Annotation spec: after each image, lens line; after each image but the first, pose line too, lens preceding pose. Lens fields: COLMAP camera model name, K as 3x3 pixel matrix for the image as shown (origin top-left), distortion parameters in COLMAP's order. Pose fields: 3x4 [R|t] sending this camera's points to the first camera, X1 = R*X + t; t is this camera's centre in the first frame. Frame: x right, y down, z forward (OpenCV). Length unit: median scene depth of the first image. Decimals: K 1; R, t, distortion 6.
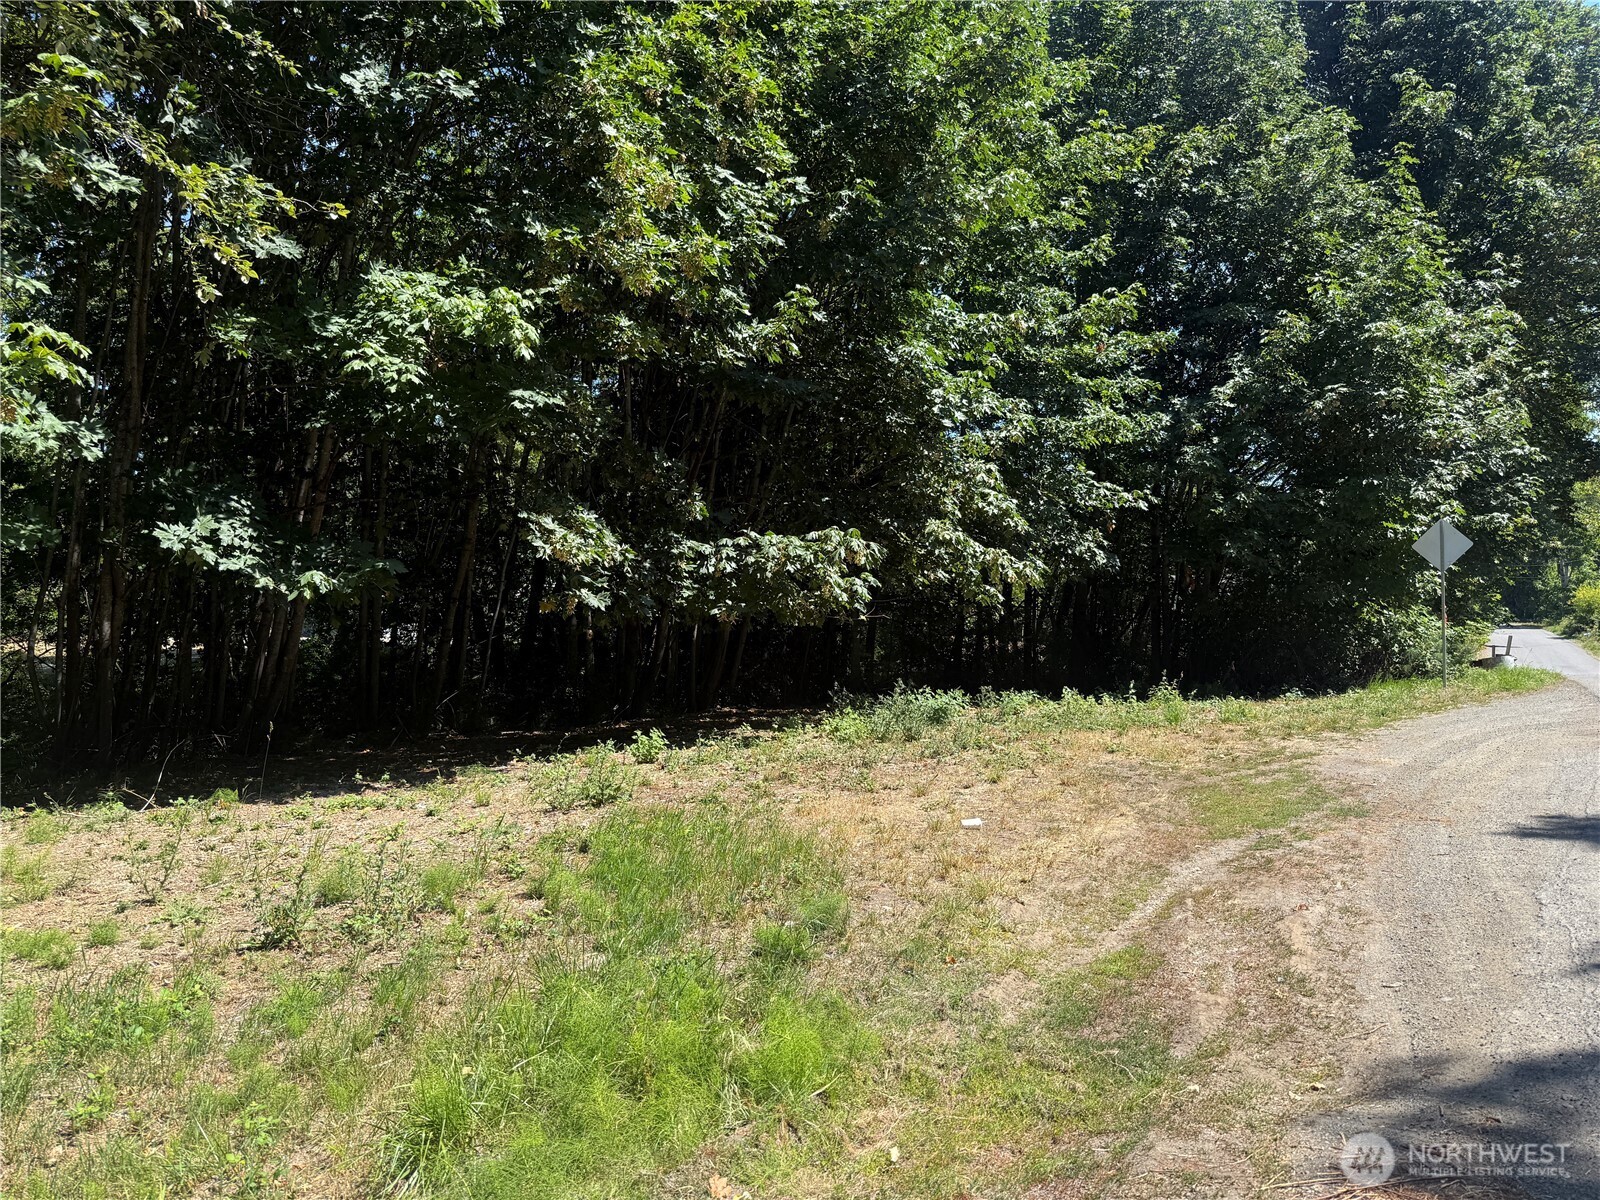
lens RADIAL K [[1146.9, 0, 810.7], [0, 1146.9, 602.2], [0, 0, 1]] dist [0.039781, -0.064506]
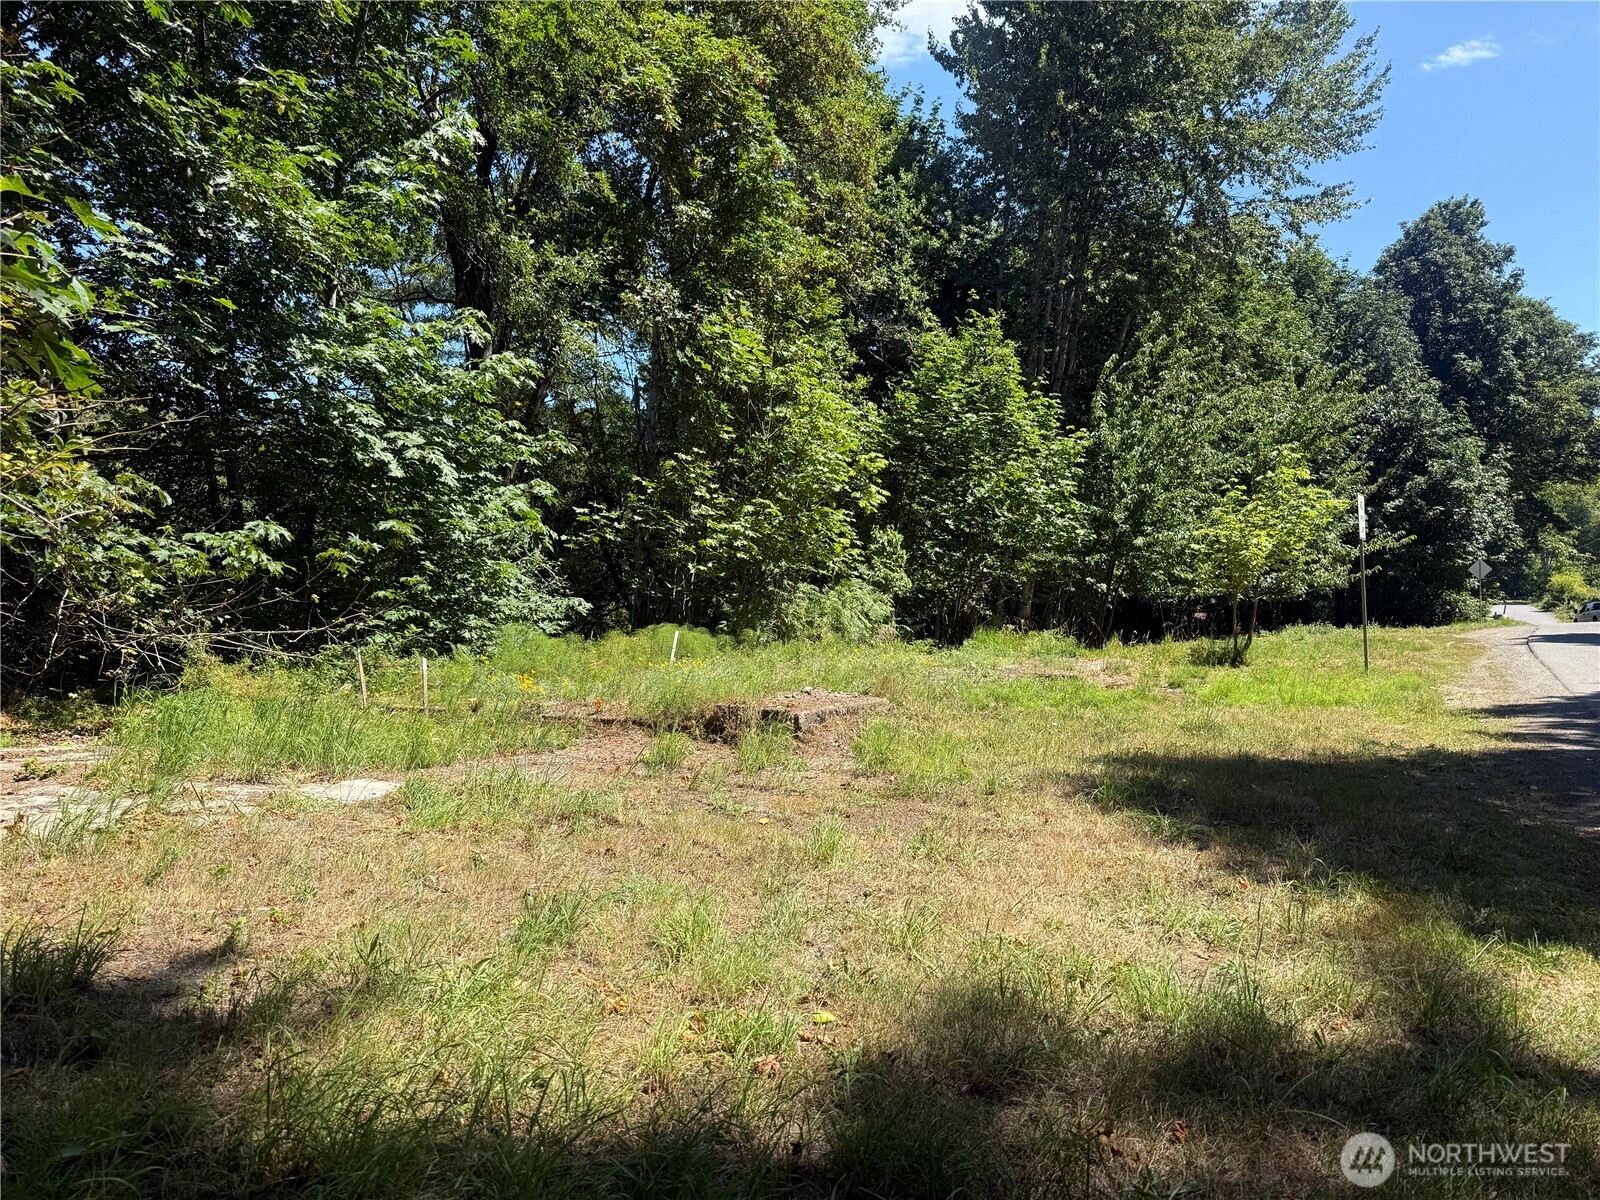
lens RADIAL K [[1146.9, 0, 801.2], [0, 1146.9, 599.9], [0, 0, 1]] dist [0.039781, -0.064506]
pose [[0.999998, 0.000147, -0.001969, -1.654911], [-0.000113, 0.999852, 0.017202, -0.042696], [0.001972, -0.017201, 0.999850, -2.718745]]
